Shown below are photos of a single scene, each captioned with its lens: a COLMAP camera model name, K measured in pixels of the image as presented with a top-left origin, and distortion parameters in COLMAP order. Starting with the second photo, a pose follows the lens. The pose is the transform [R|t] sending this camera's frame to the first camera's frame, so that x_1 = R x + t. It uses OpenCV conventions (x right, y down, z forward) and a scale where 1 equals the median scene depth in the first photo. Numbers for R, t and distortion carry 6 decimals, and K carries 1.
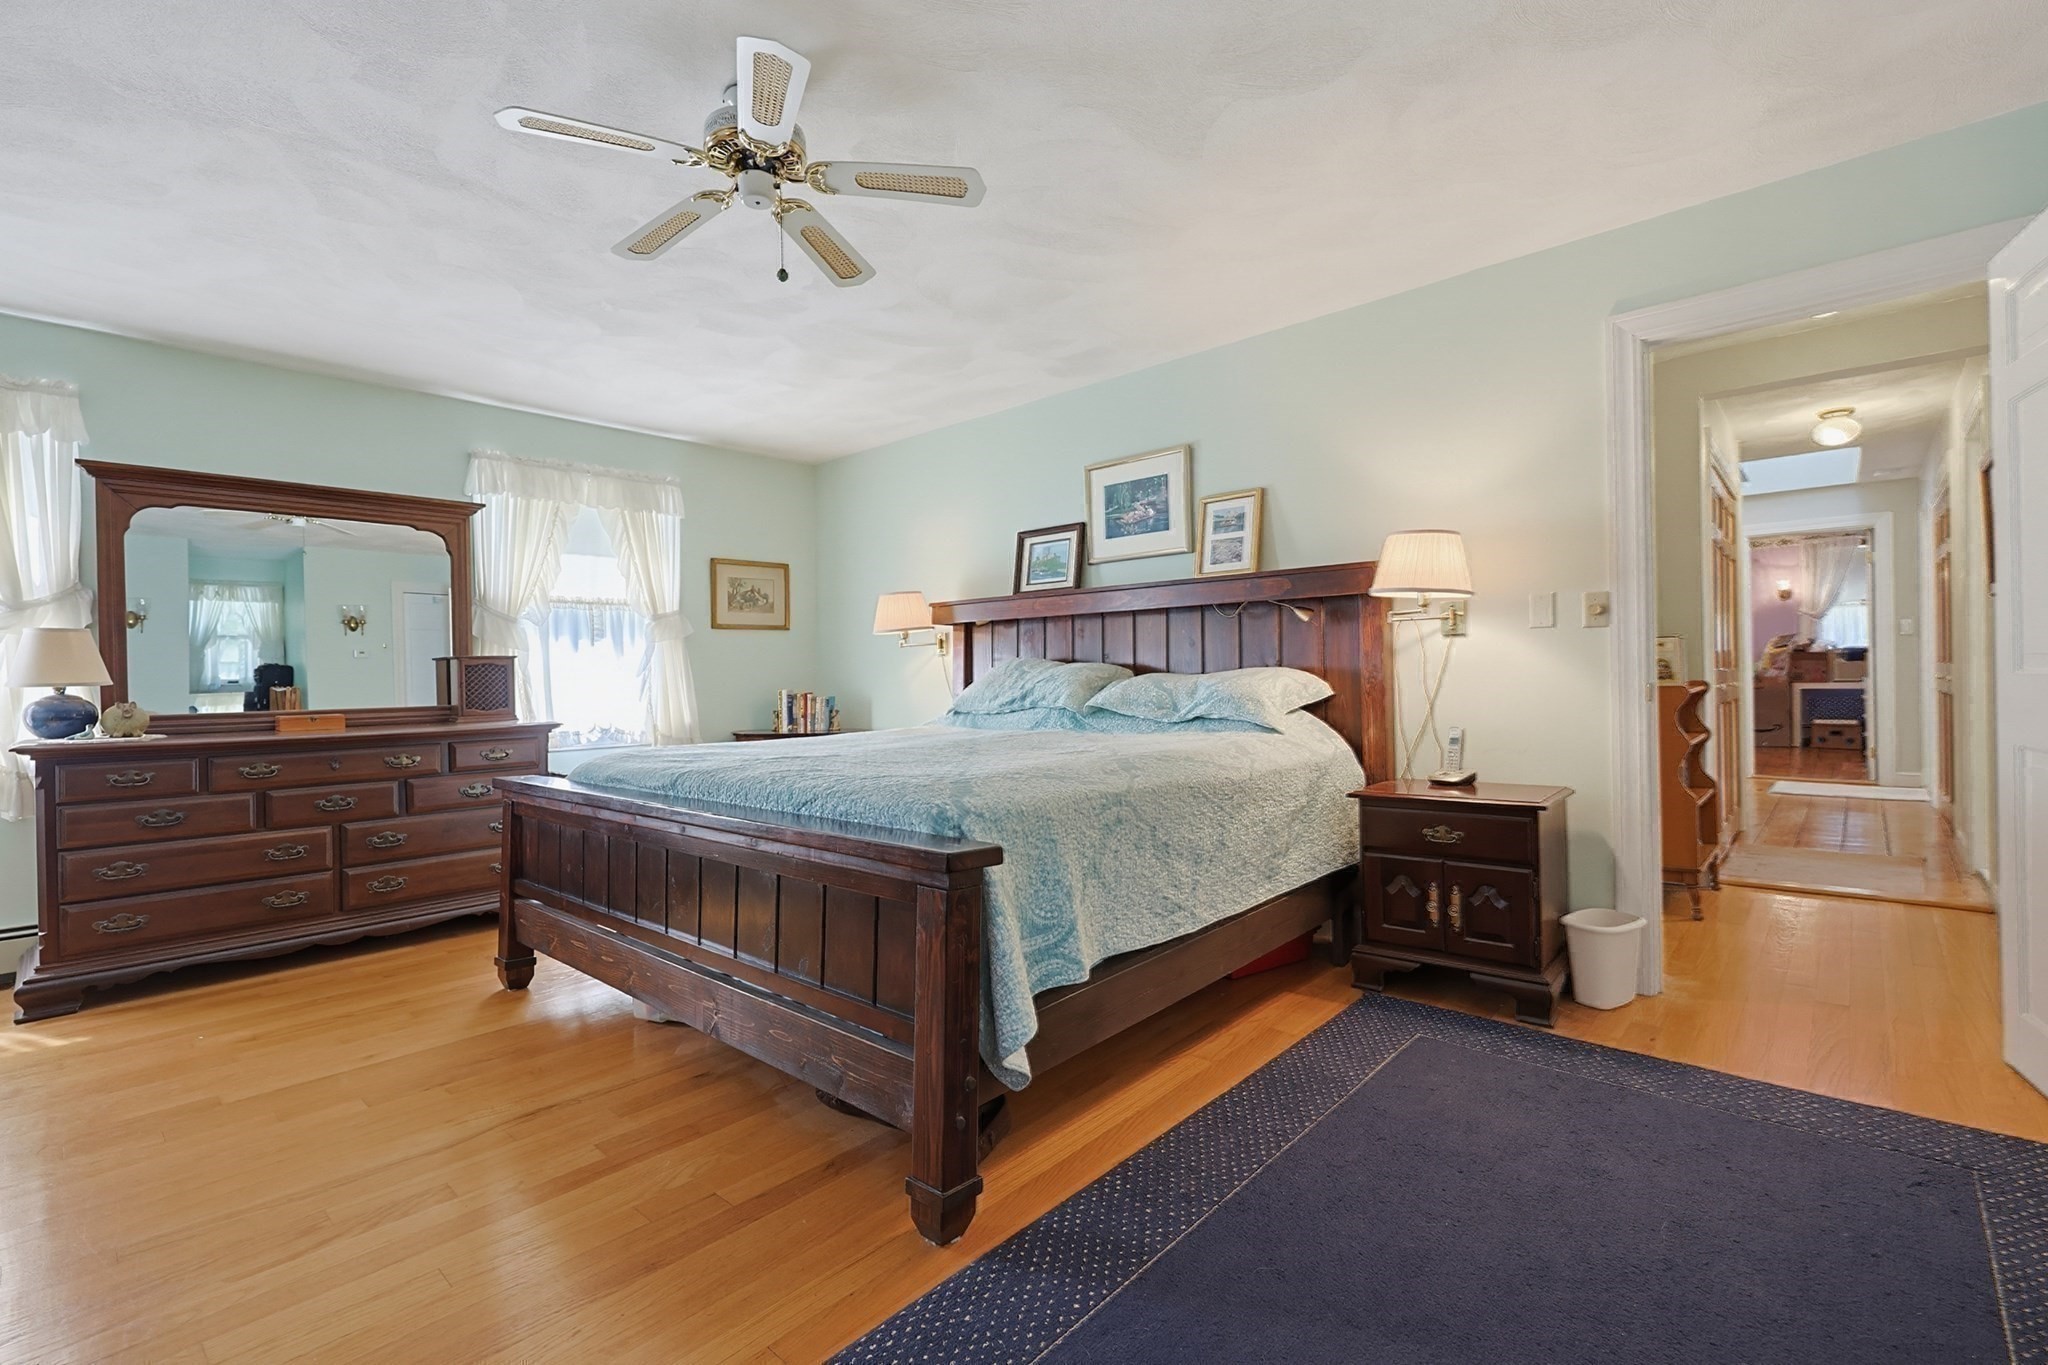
lens RADIAL K [[902.8, 0, 1024.0], [0, 902.8, 682.5], [0, 0, 1]] dist [0.003278, 0.000385]
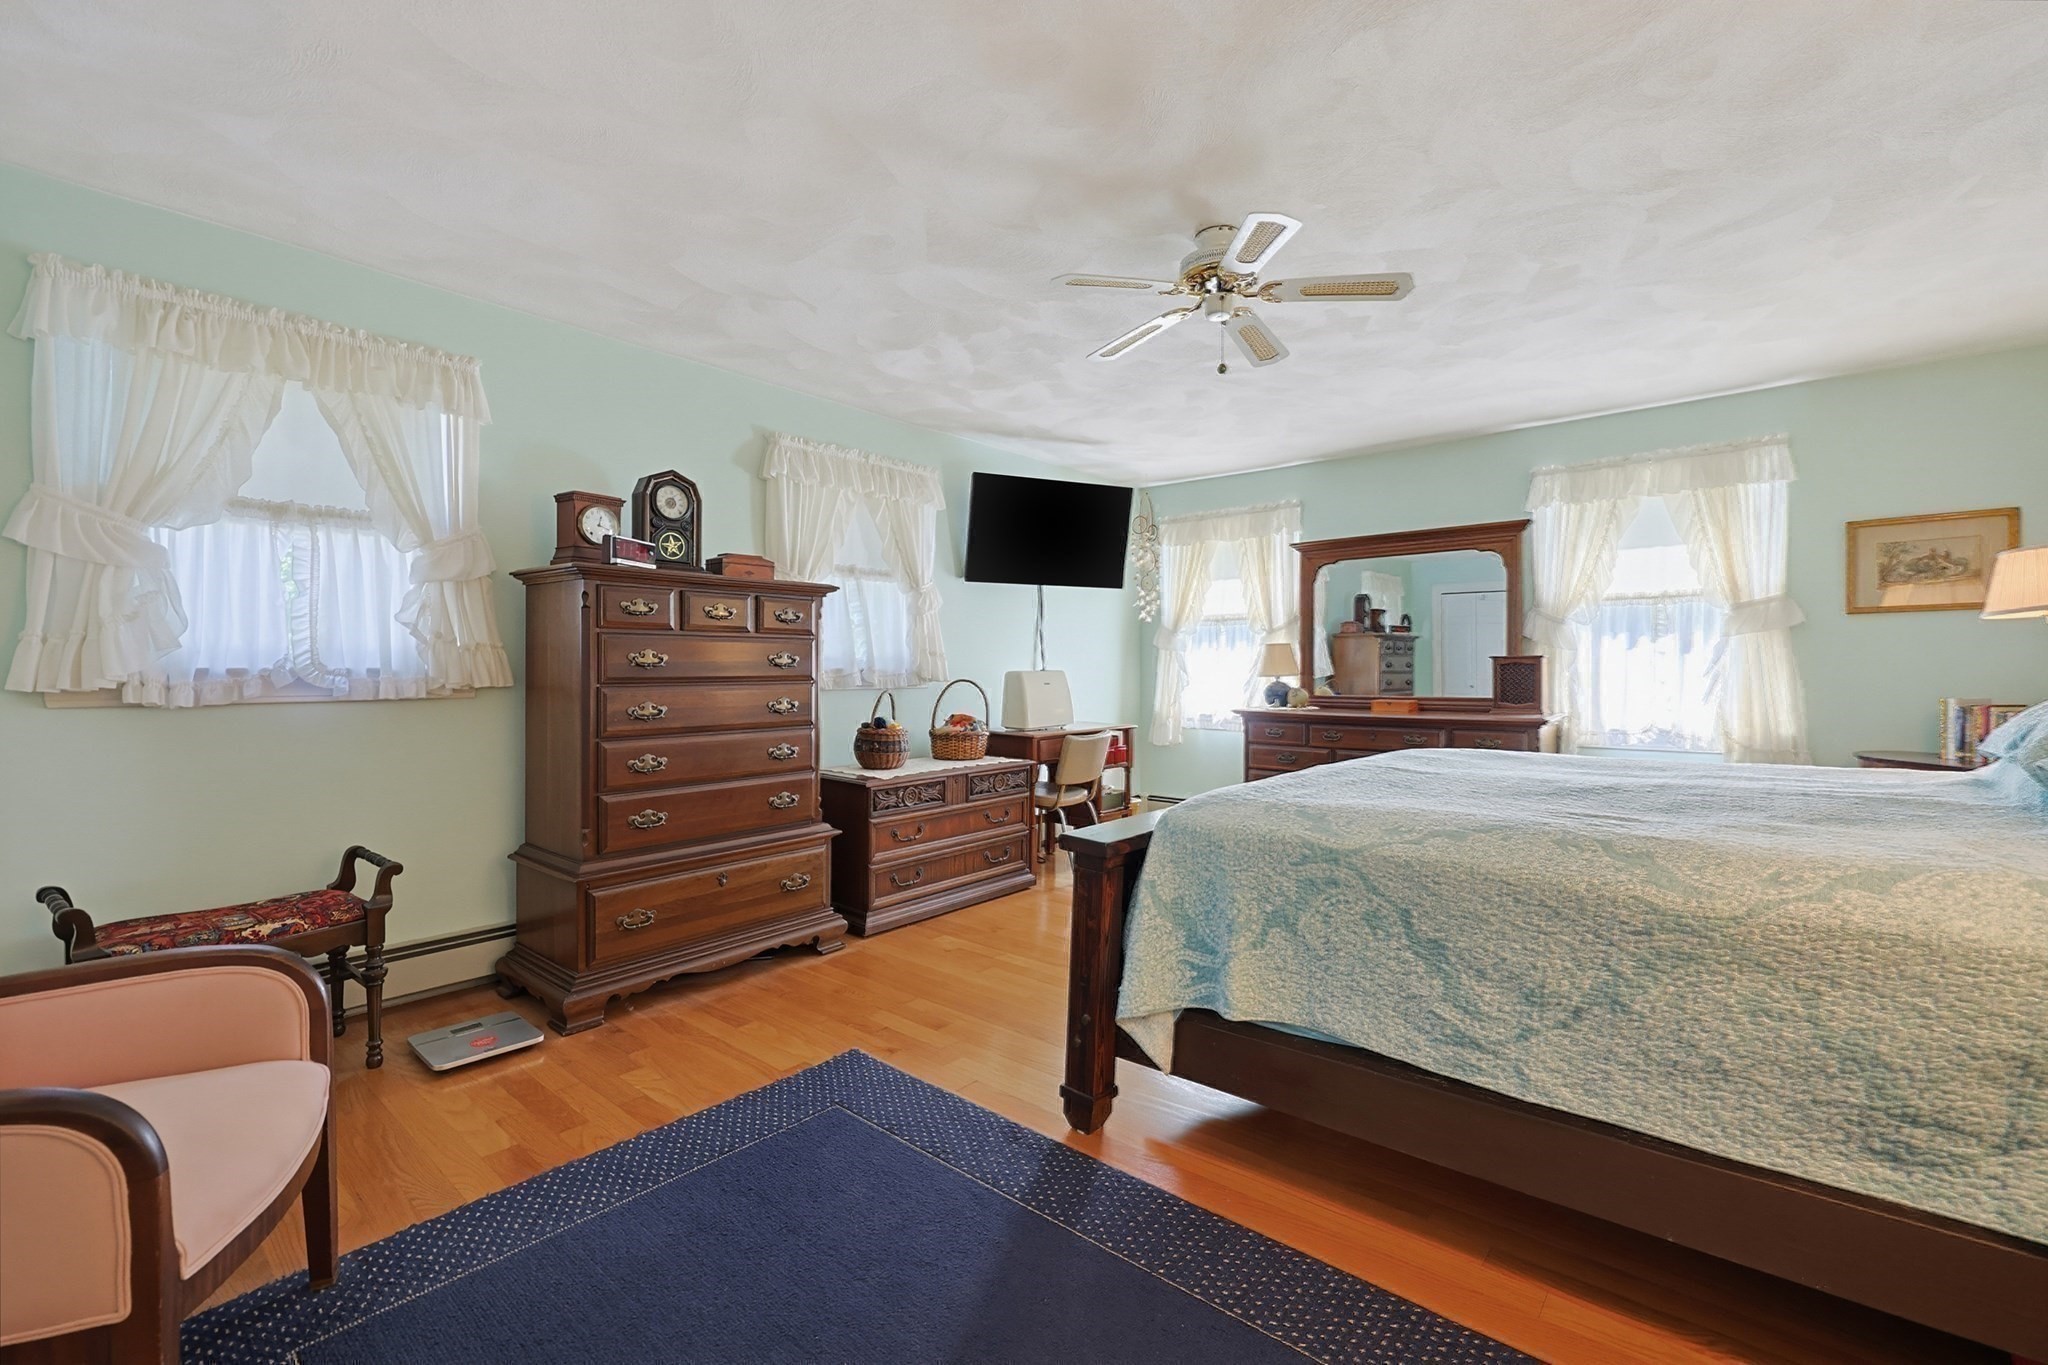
lens RADIAL K [[878.9, 0, 1021.2], [0, 878.9, 675.5], [0, 0, 1]] dist [0.001518, 0.000336]
pose [[0.026715, 0.025556, -0.999316, 0.738639], [-0.002875, 0.999671, 0.025488, -0.049174], [0.999639, 0.002192, 0.026780, 0.548557]]
